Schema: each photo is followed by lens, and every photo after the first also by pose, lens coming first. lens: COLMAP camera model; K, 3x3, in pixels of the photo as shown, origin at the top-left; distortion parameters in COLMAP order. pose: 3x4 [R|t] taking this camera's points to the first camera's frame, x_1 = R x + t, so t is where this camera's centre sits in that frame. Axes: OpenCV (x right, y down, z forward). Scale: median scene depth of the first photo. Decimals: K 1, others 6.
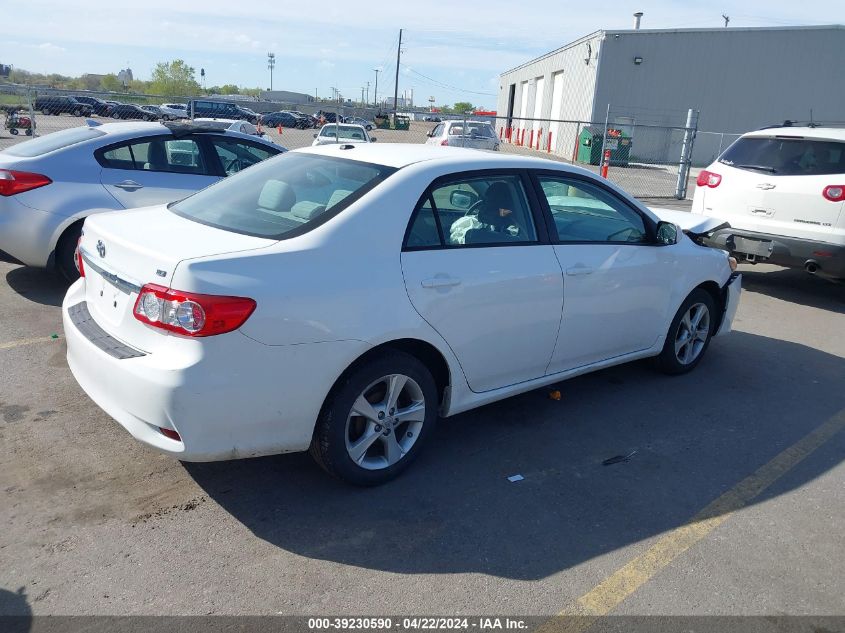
lens RADIAL K [[687.2, 0, 422.5], [0, 687.2, 316.5], [0, 0, 1]] dist [0.004427, -0.009720]
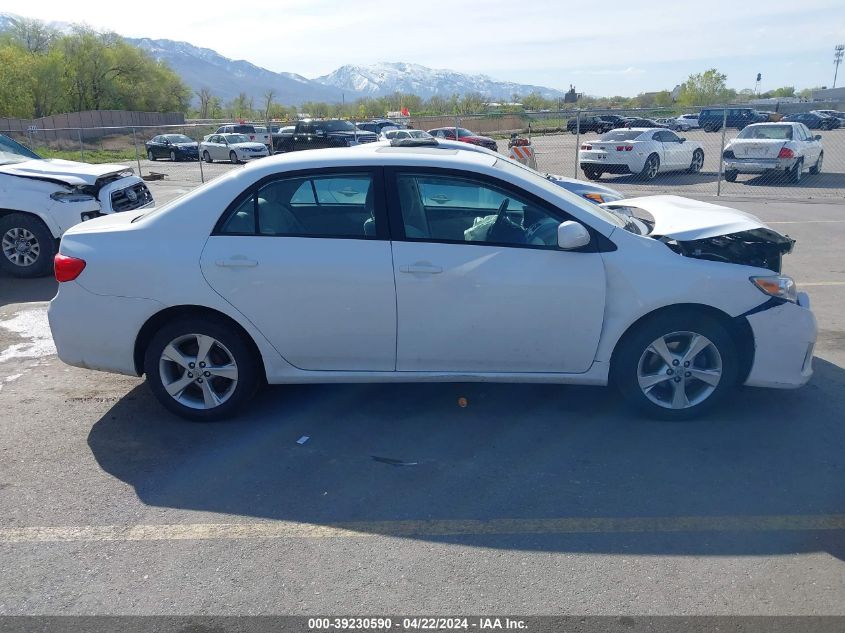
lens RADIAL K [[687.2, 0, 422.5], [0, 687.2, 316.5], [0, 0, 1]] dist [0.004427, -0.009720]
pose [[0.712848, 0.111089, -0.692465, 0.215194], [-0.122553, 0.991914, 0.032968, -0.007489], [0.690528, 0.061363, 0.720698, 0.072926]]
